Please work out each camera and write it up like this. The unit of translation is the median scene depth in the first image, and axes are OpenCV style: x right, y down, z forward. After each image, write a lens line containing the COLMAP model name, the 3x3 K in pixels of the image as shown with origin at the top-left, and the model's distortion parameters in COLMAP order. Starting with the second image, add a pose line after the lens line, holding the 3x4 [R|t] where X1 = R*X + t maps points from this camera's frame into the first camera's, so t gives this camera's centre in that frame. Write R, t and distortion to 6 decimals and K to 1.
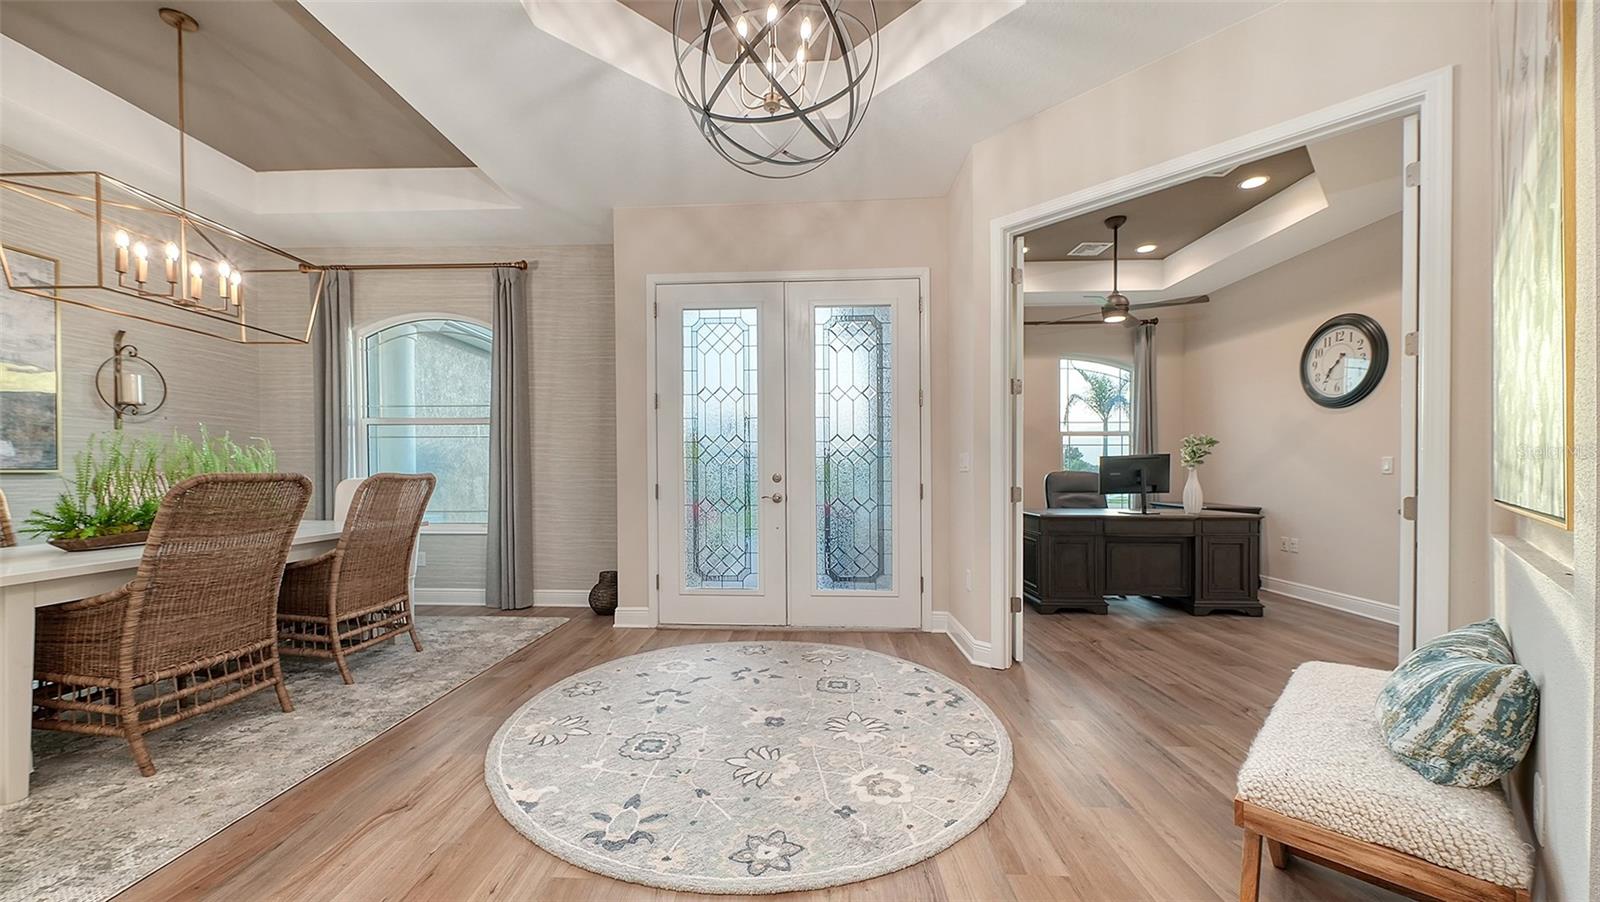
lens RADIAL K [[590.2, 0, 797.9], [0, 590.2, 468.0], [0, 0, 1]] dist [-0.000288, -0.000055]
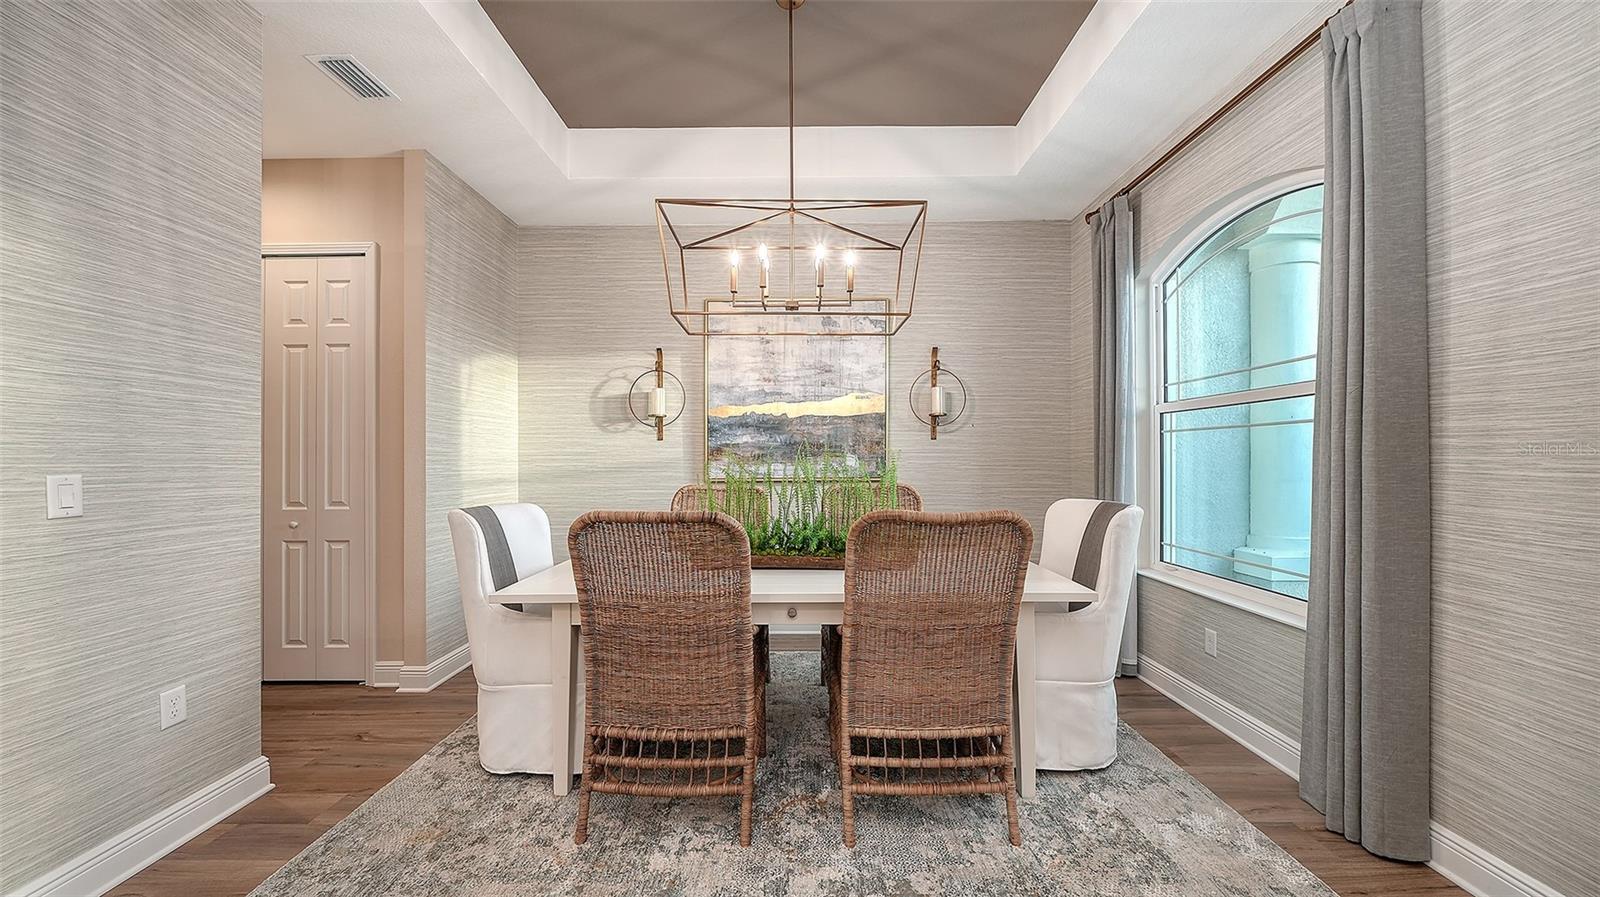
lens RADIAL K [[571.0, 0, 801.3], [0, 571.0, 462.8], [0, 0, 1]] dist [-0.000703, -0.000042]
pose [[0.022176, 0.007439, -0.999726, -0.137202], [0.011752, 0.999901, 0.007701, -0.038225], [0.999685, -0.011919, 0.022086, 0.817139]]
